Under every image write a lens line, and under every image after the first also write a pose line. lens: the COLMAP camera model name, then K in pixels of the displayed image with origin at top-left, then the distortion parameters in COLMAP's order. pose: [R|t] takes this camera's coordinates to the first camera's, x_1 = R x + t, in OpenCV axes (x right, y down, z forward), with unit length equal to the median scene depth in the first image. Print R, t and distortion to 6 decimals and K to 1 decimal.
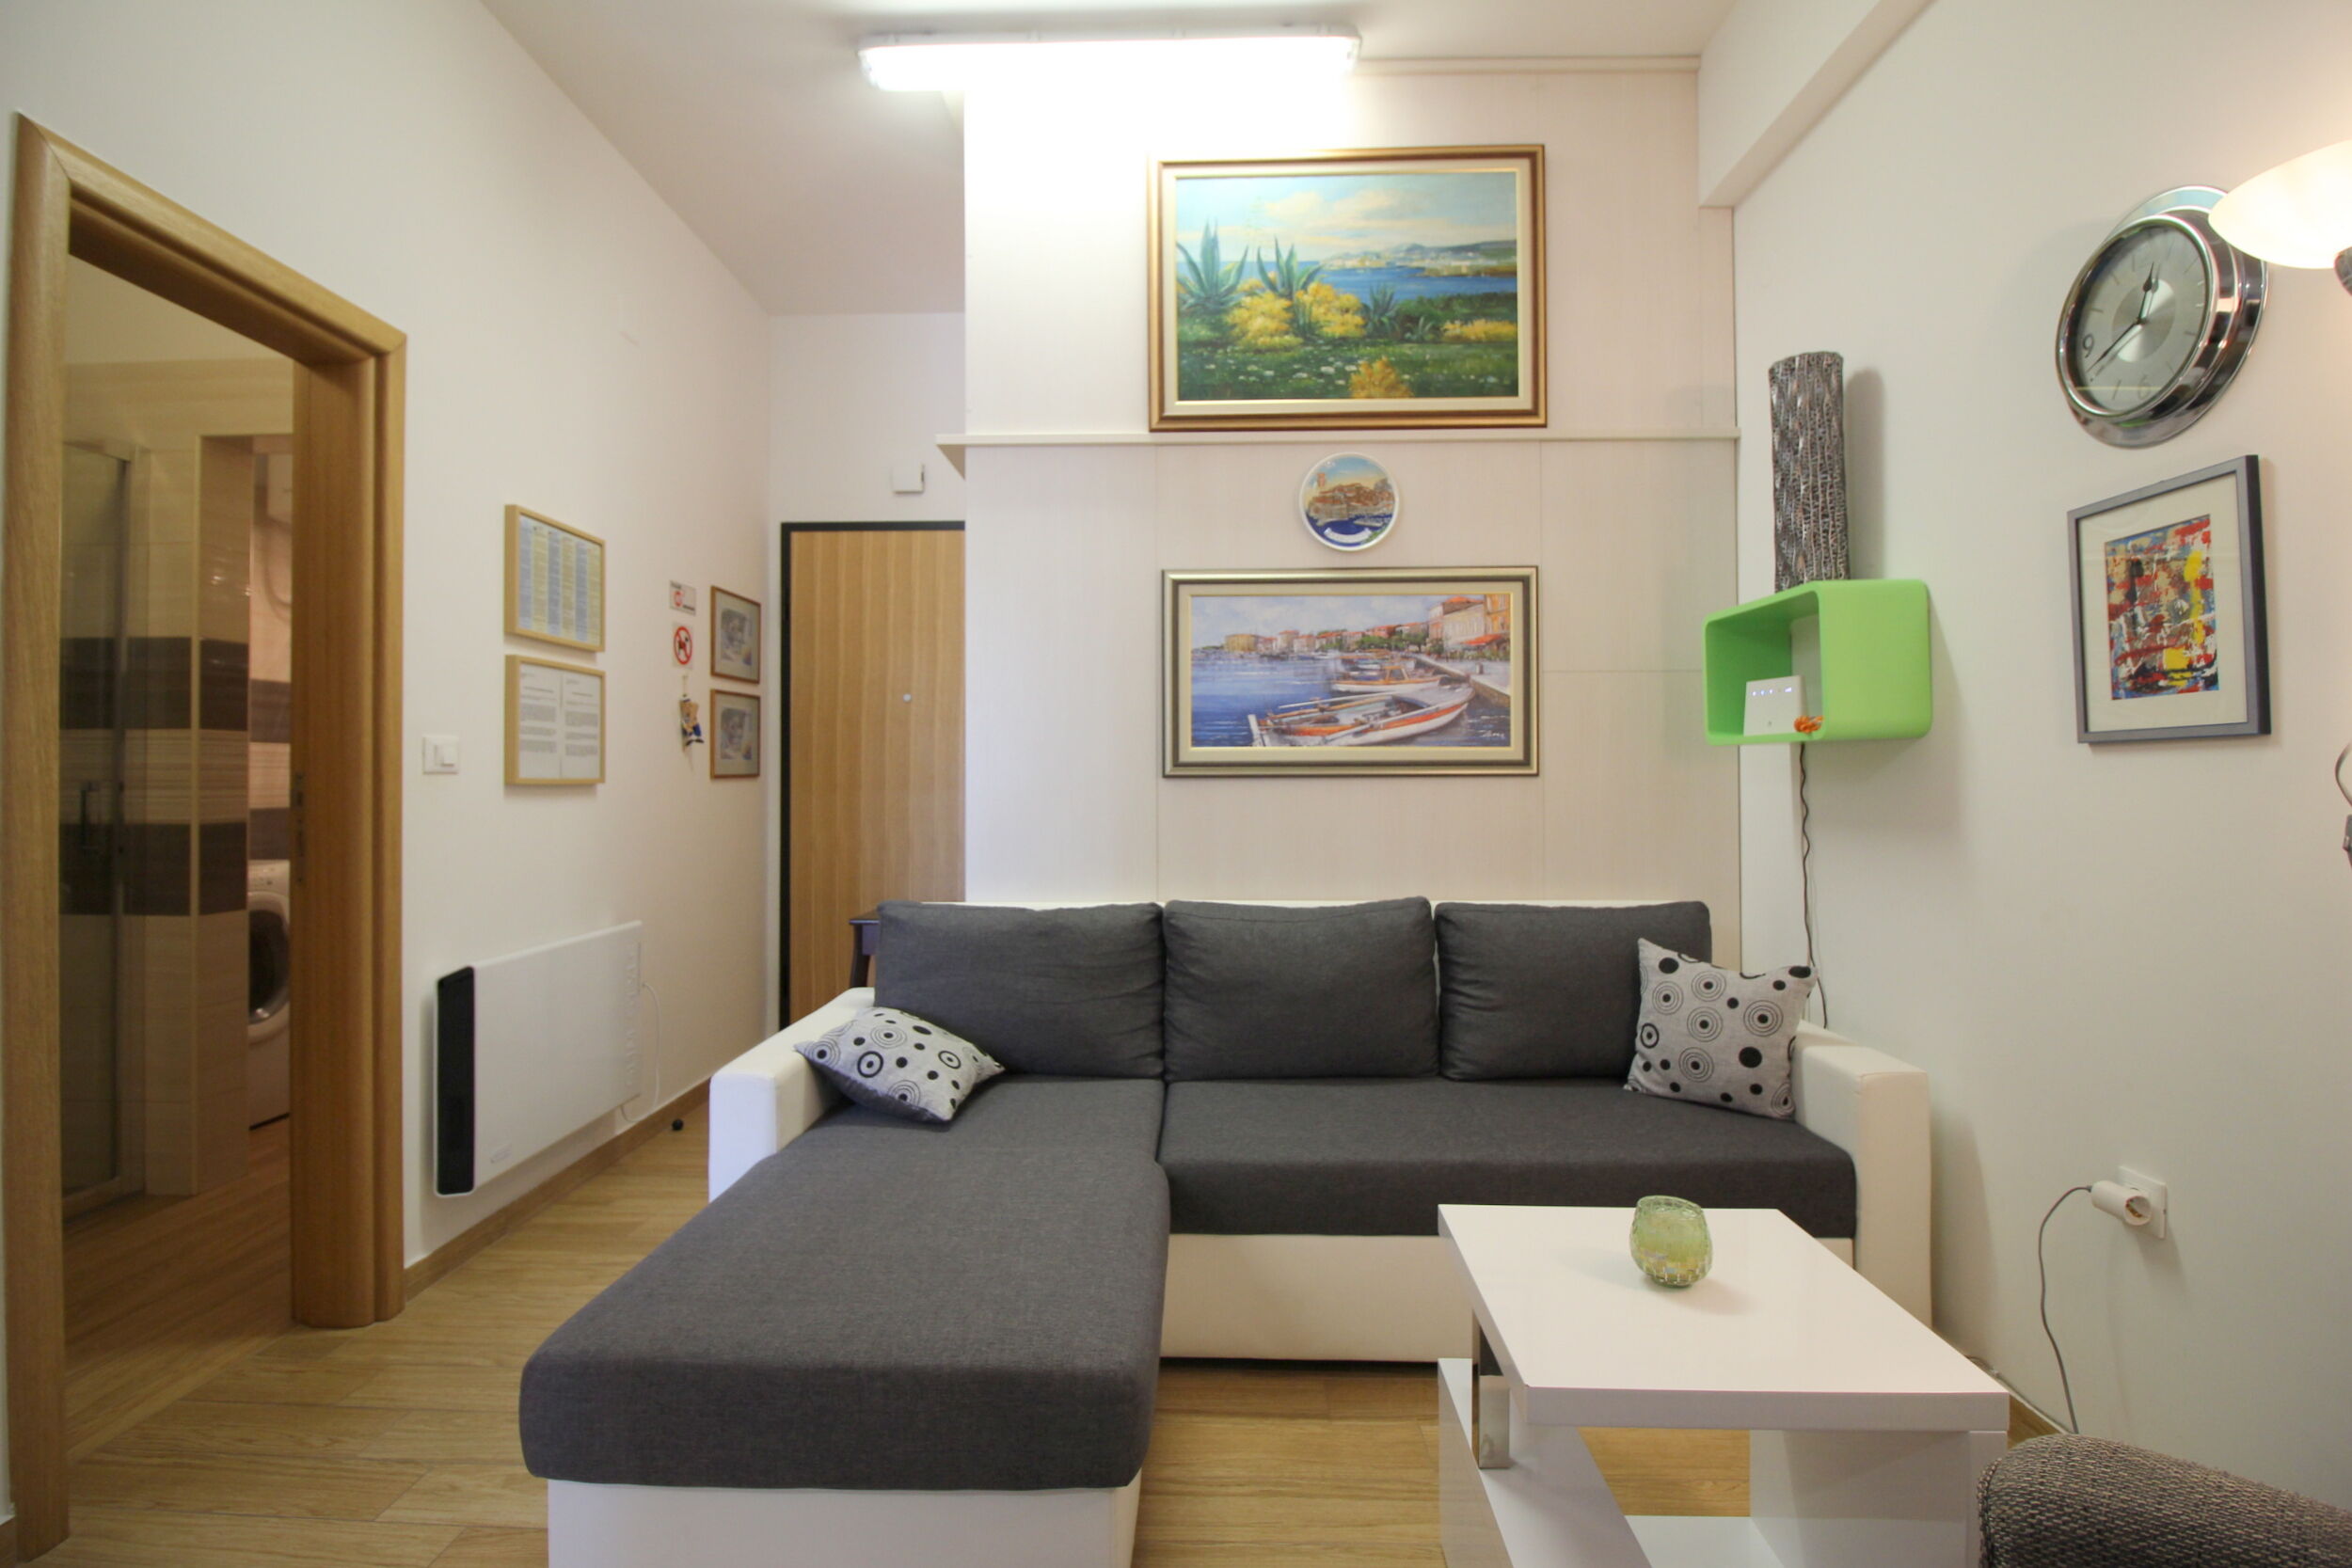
lens RADIAL K [[1089.3, 0, 1178.8], [0, 1089.3, 767.7], [0, 0, 1]] dist [-0.012729, -0.006577]
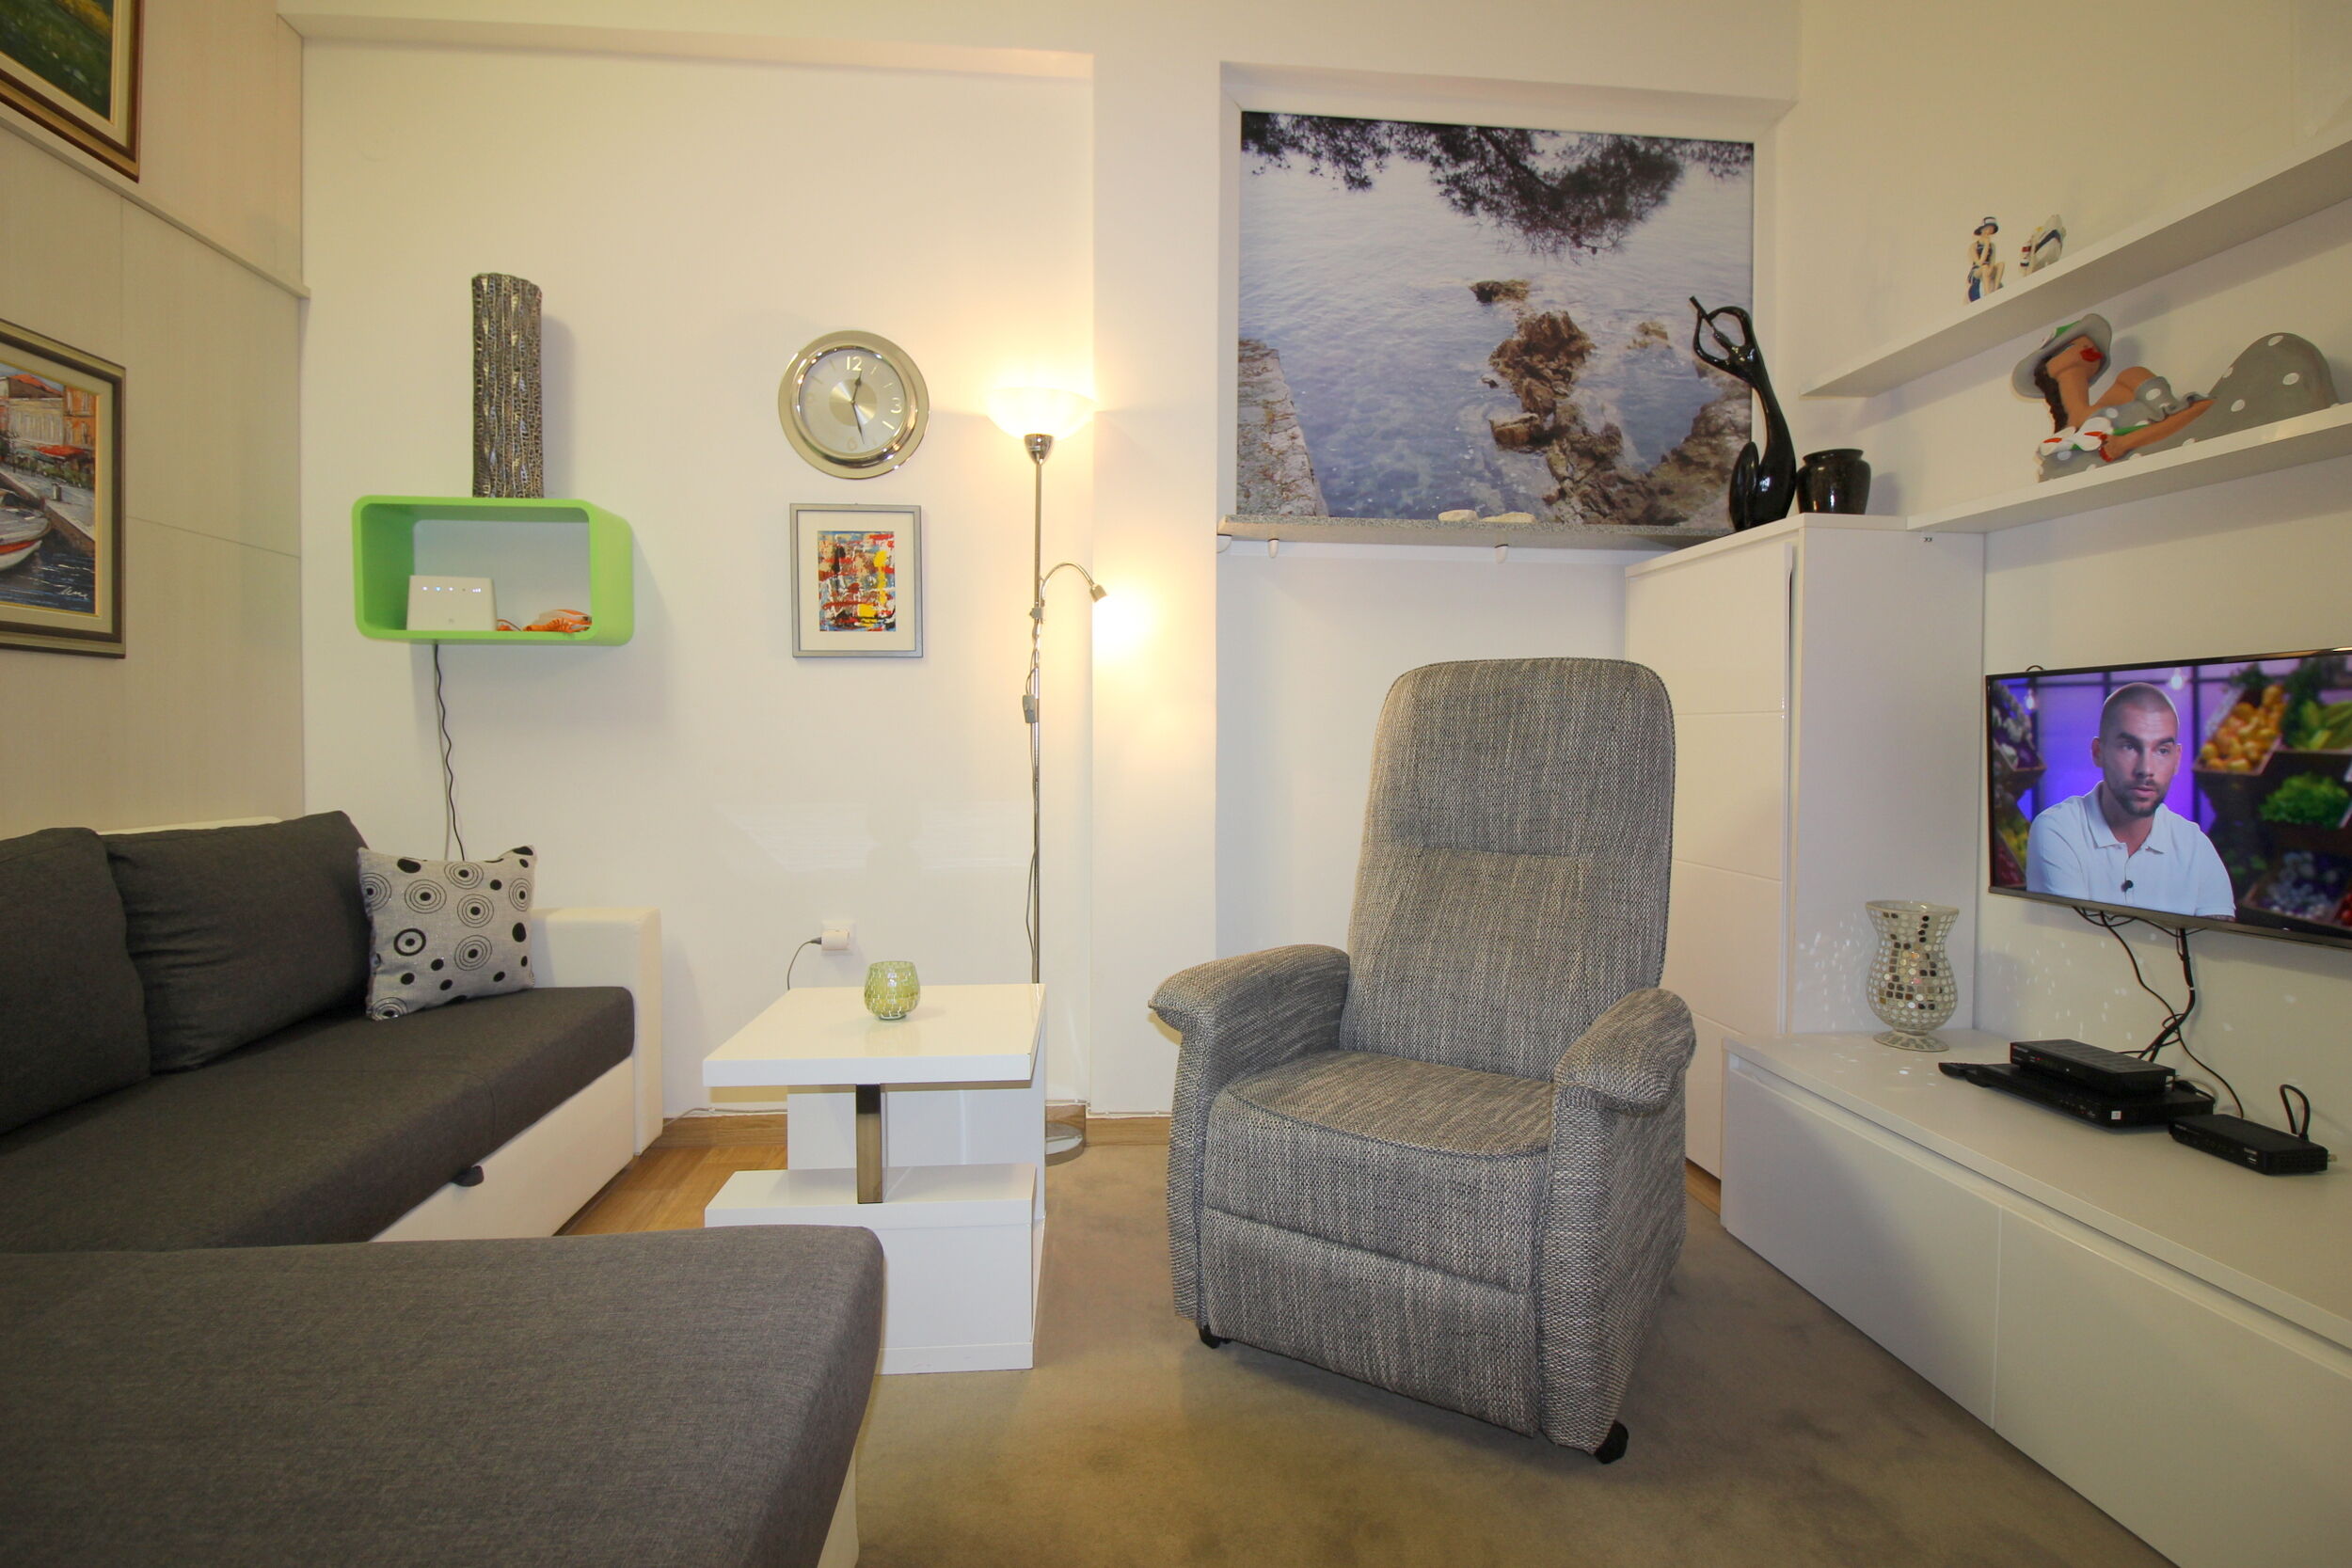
lens RADIAL K [[1089.3, 0, 1188.5], [0, 1089.3, 768.6], [0, 0, 1]] dist [-0.012729, -0.006577]
pose [[-0.119477, -0.027699, 0.992451, -0.576429], [-0.014579, 0.999552, 0.026142, 0.065223], [-0.992730, -0.011345, -0.119827, 0.469277]]
